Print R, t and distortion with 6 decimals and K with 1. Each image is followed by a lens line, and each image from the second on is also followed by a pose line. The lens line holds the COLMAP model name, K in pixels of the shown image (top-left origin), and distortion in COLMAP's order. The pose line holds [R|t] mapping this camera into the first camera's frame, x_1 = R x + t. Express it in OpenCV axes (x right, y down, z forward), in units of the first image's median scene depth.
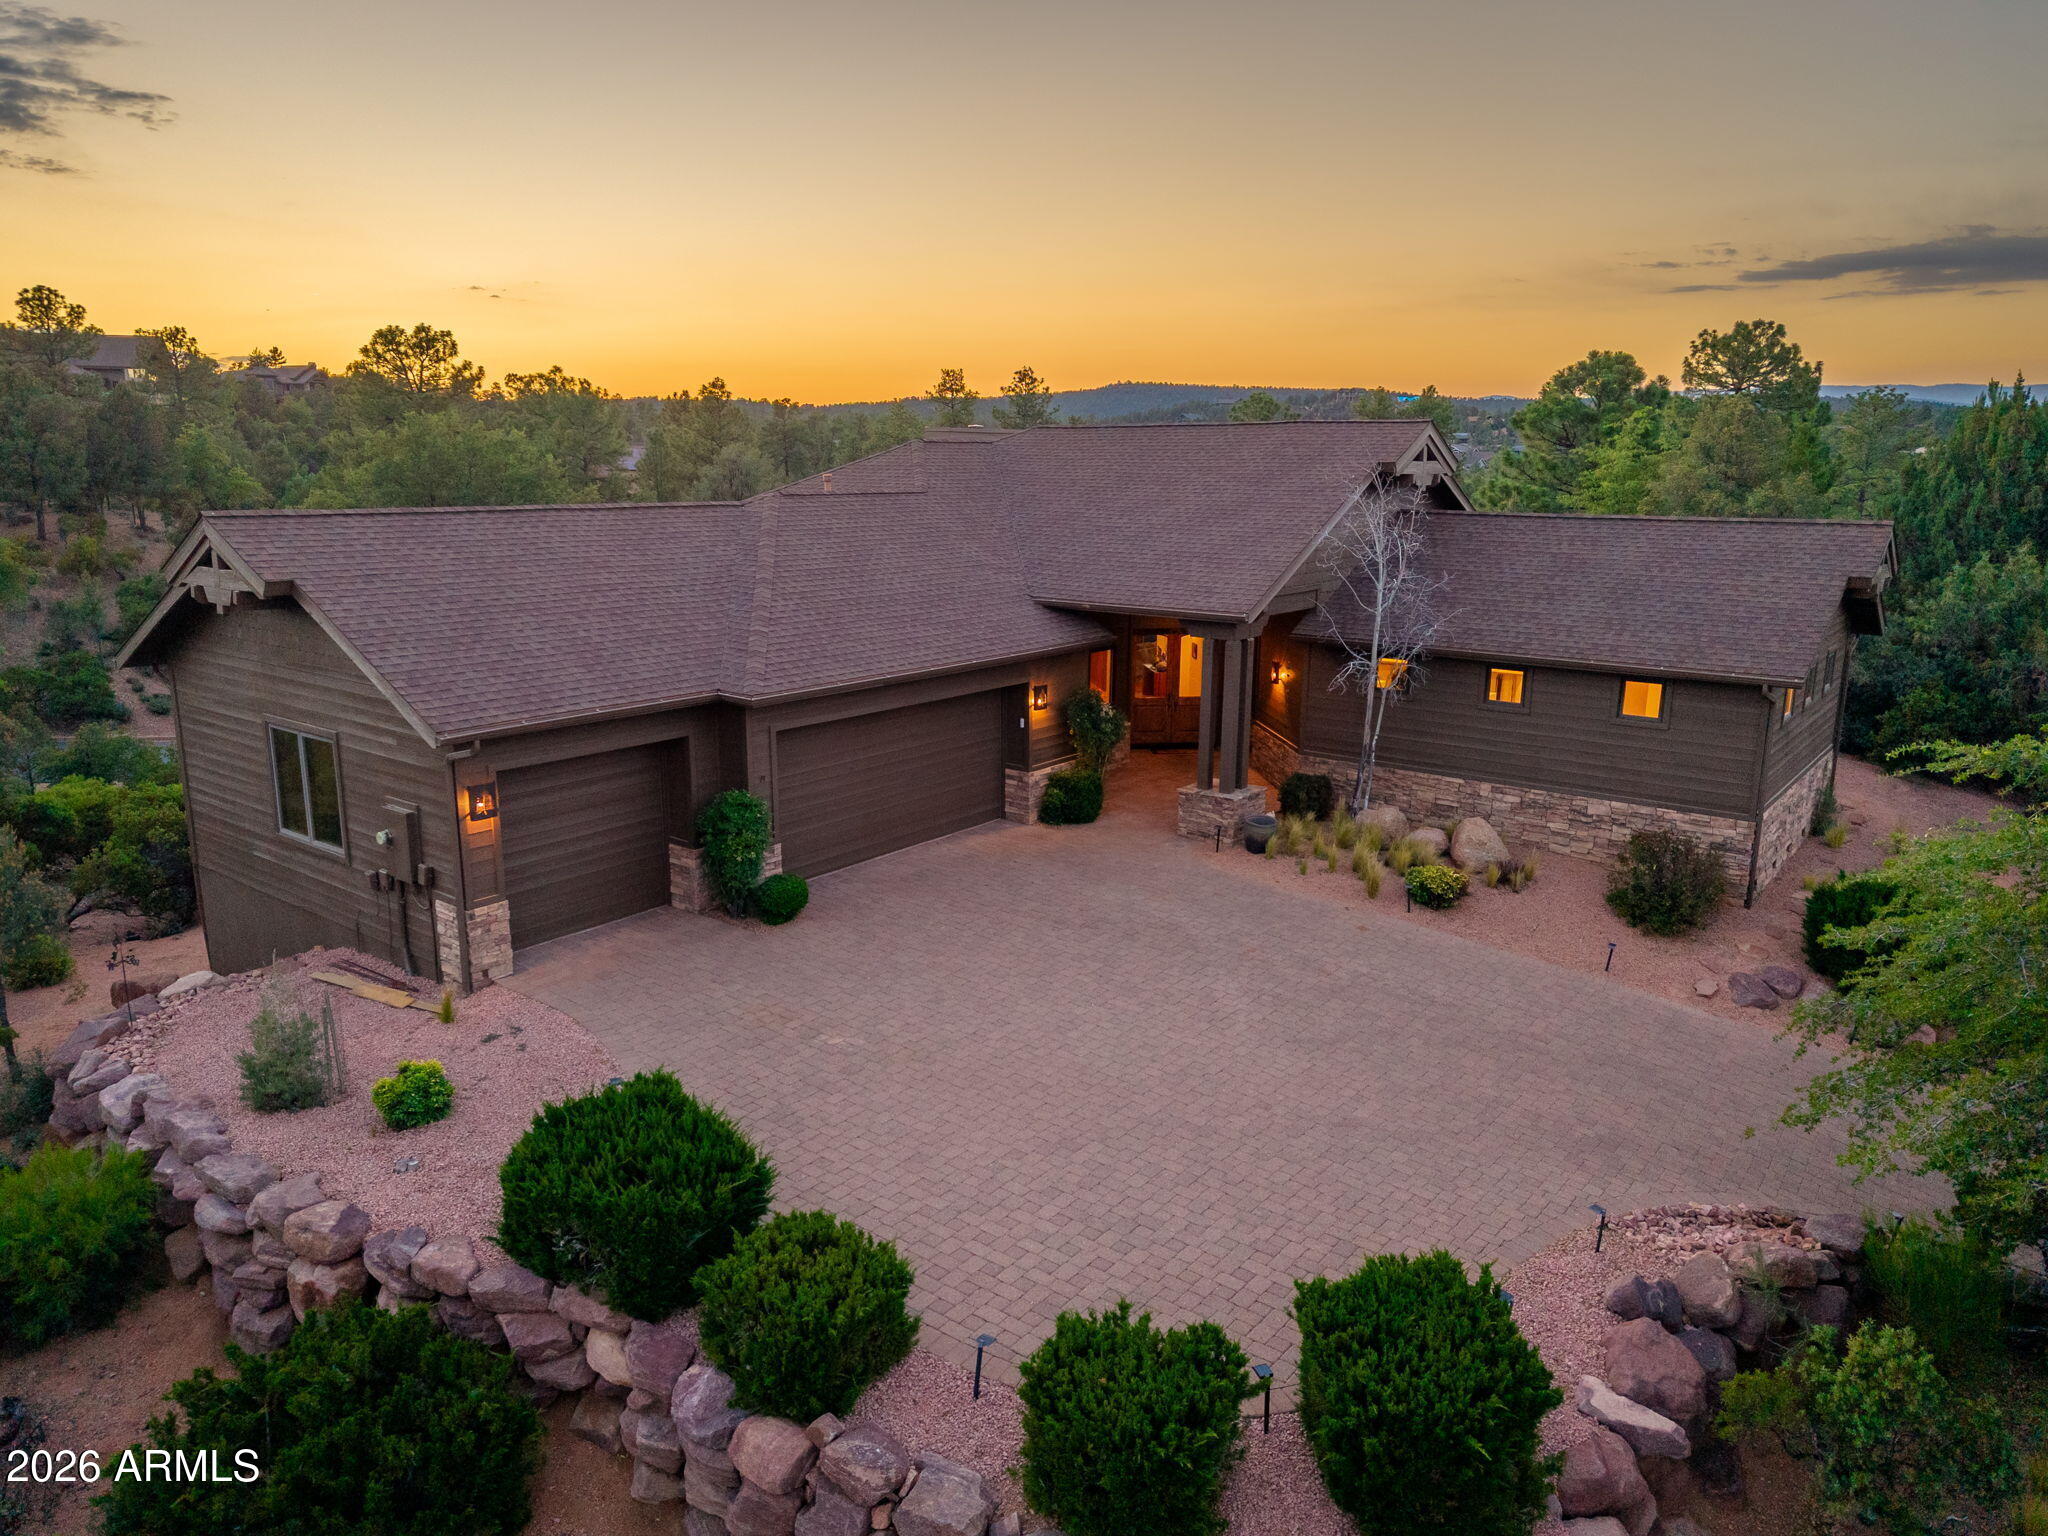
lens RADIAL K [[1392.7, 0, 1021.0], [0, 1392.7, 758.6], [0, 0, 1]] dist [0.044894, -0.024543]
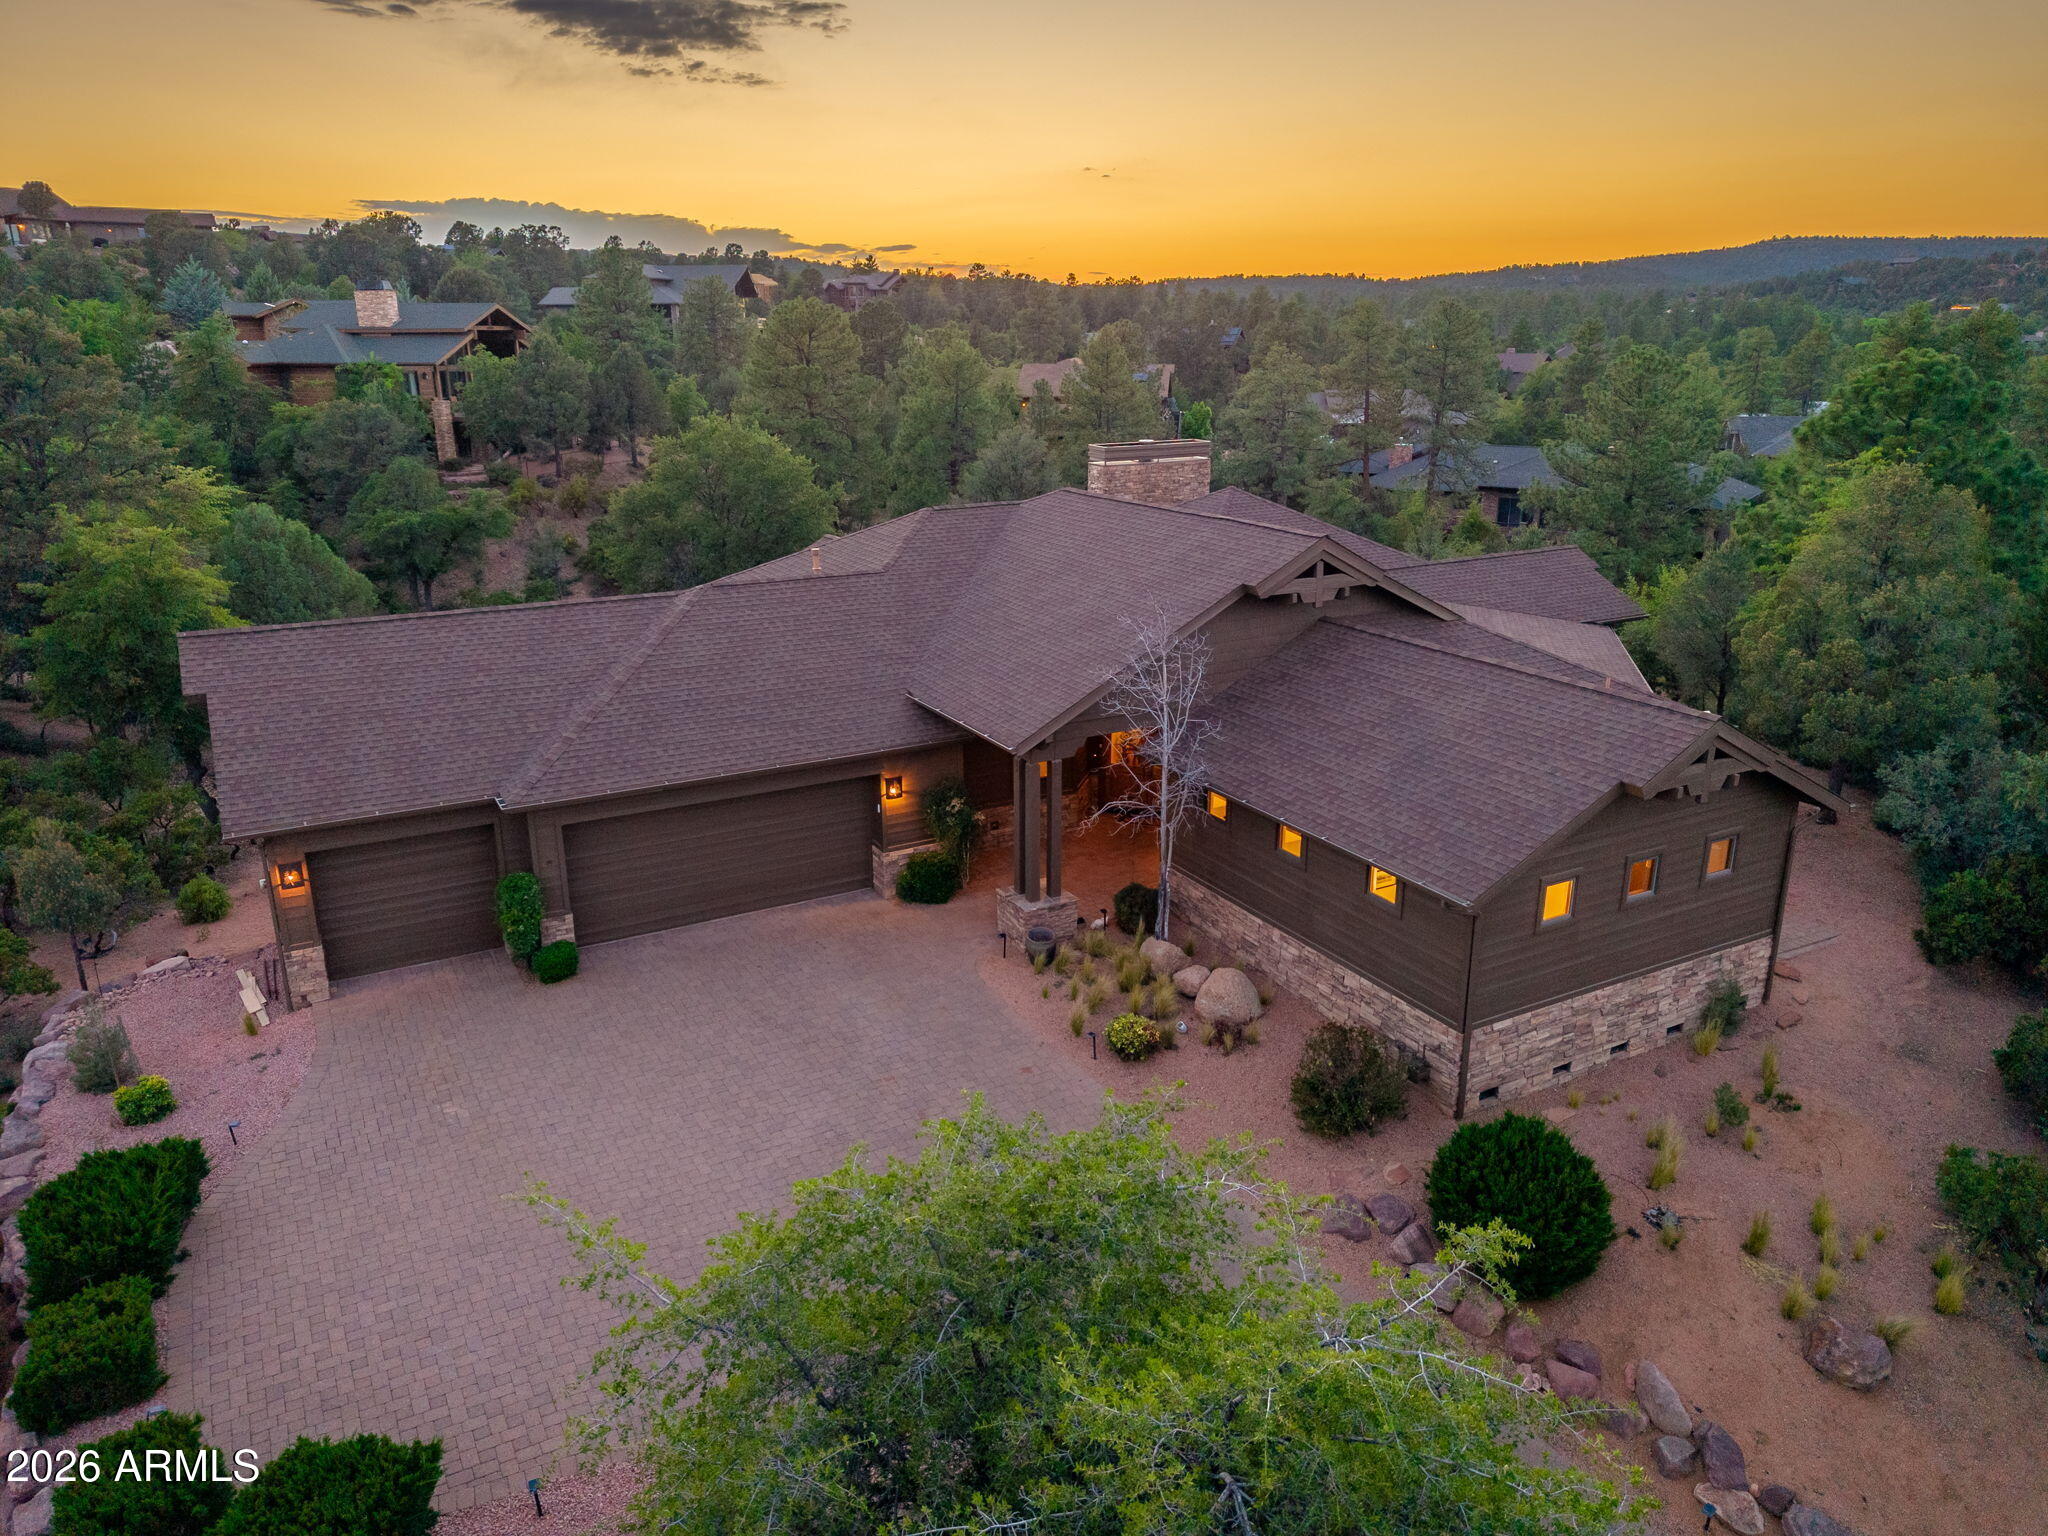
lens RADIAL K [[1392.7, 0, 1003.3], [0, 1392.7, 760.3], [0, 0, 1]] dist [0.044894, -0.024543]
pose [[0.916707, 0.107015, -0.384962, 0.561811], [-0.074476, 0.992345, 0.098511, -0.197297], [0.392557, -0.061635, 0.917660, 0.035491]]
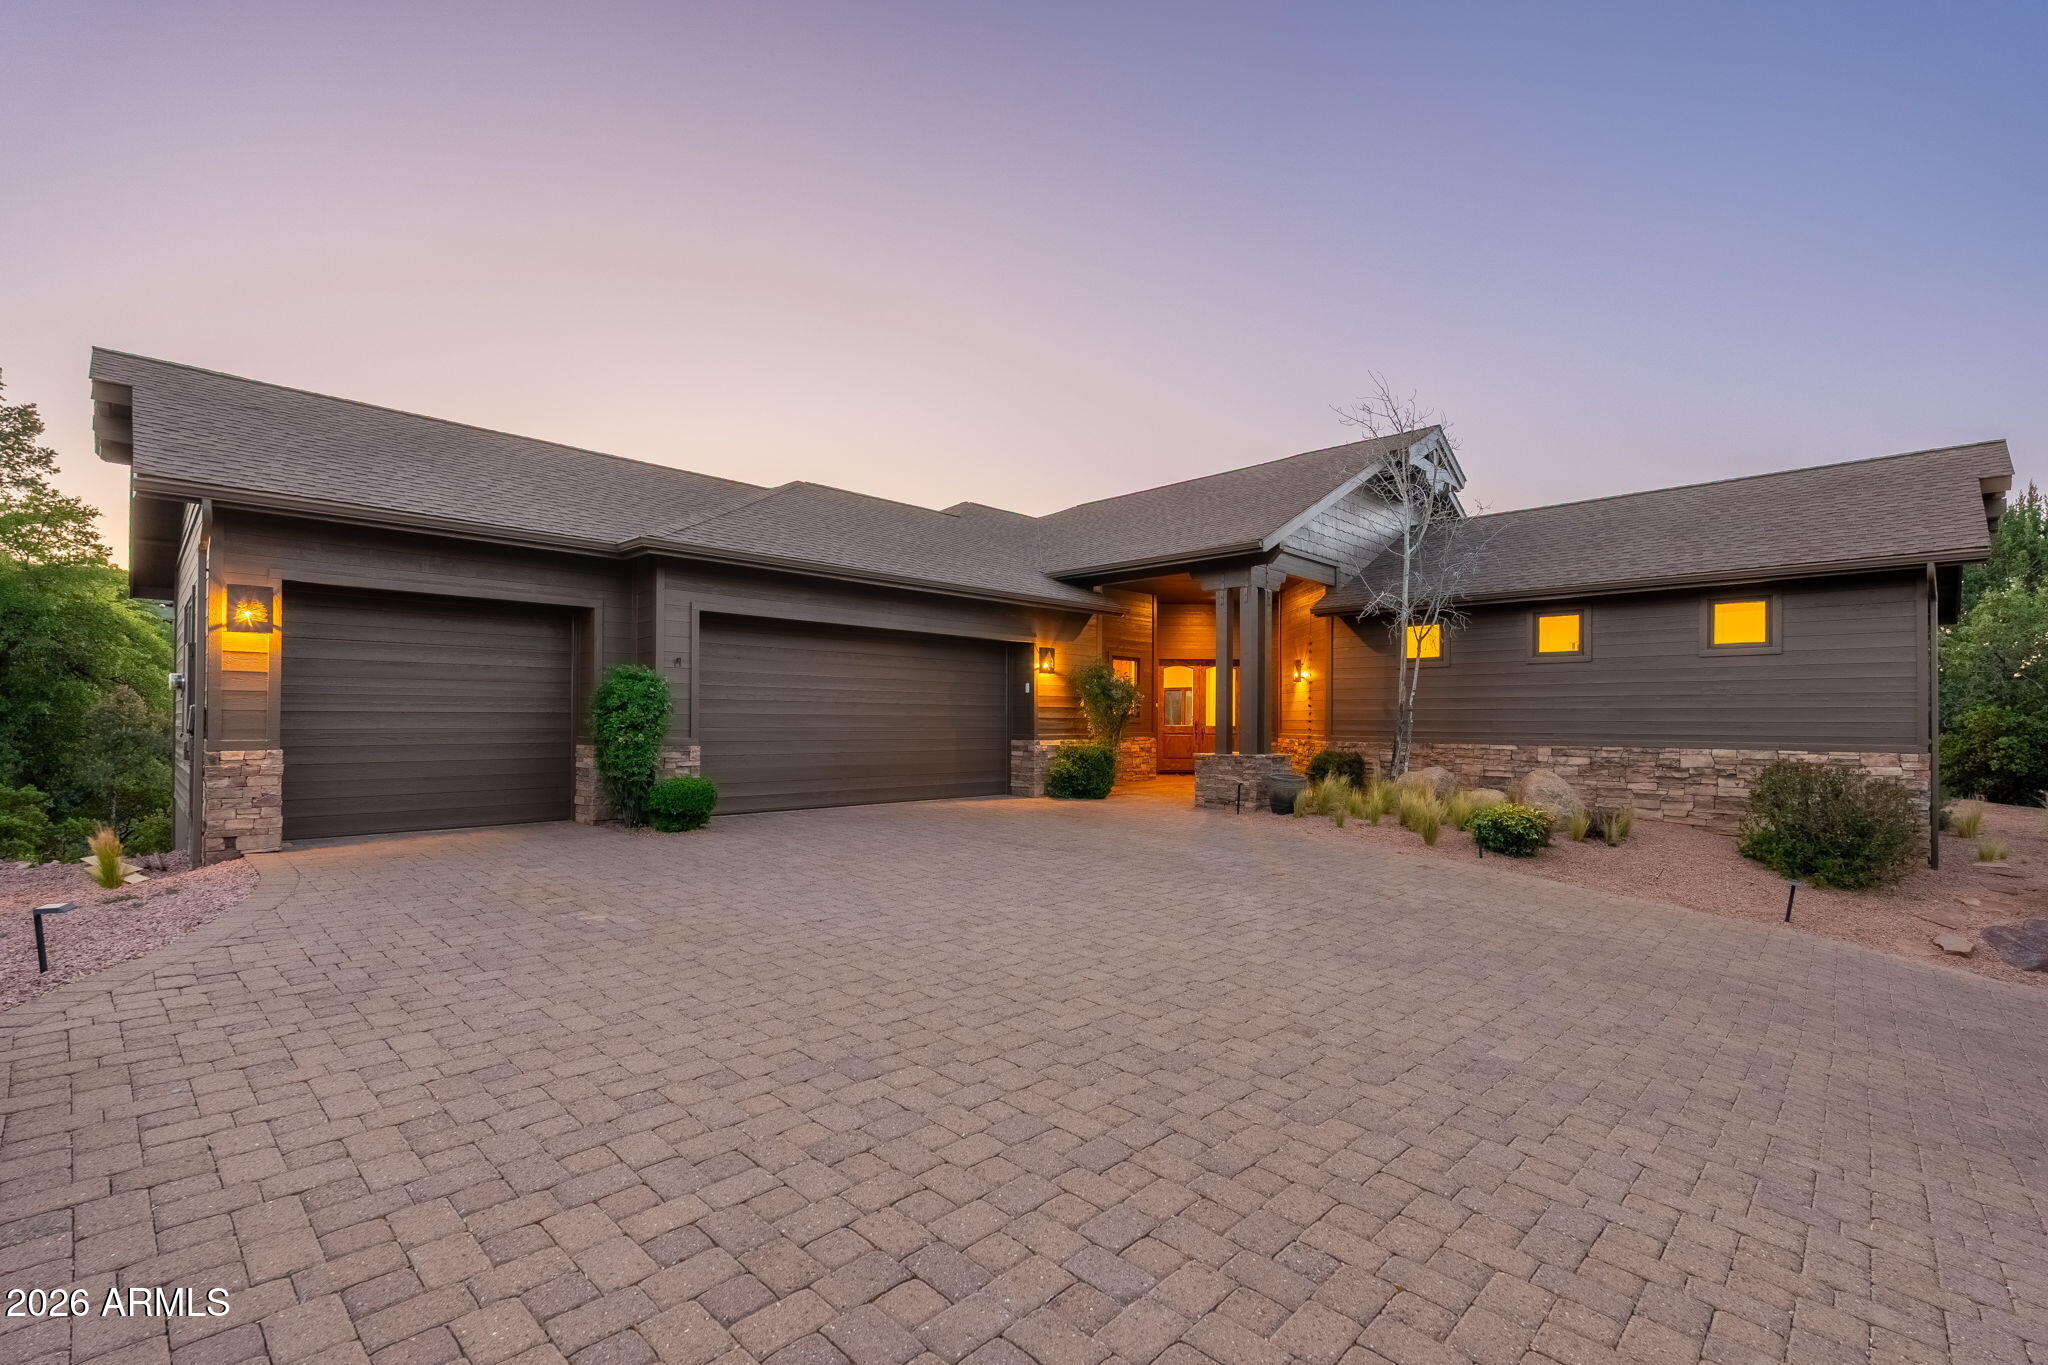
lens RADIAL K [[914.9, 0, 1023.4], [0, 914.9, 703.1], [0, 0, 1]] dist [-0.006615, 0.003886]
pose [[0.993894, -0.000521, -0.110342, 0.074305], [-0.024954, 0.973021, -0.229361, 0.142252], [0.107484, 0.230714, 0.967067, 0.433353]]
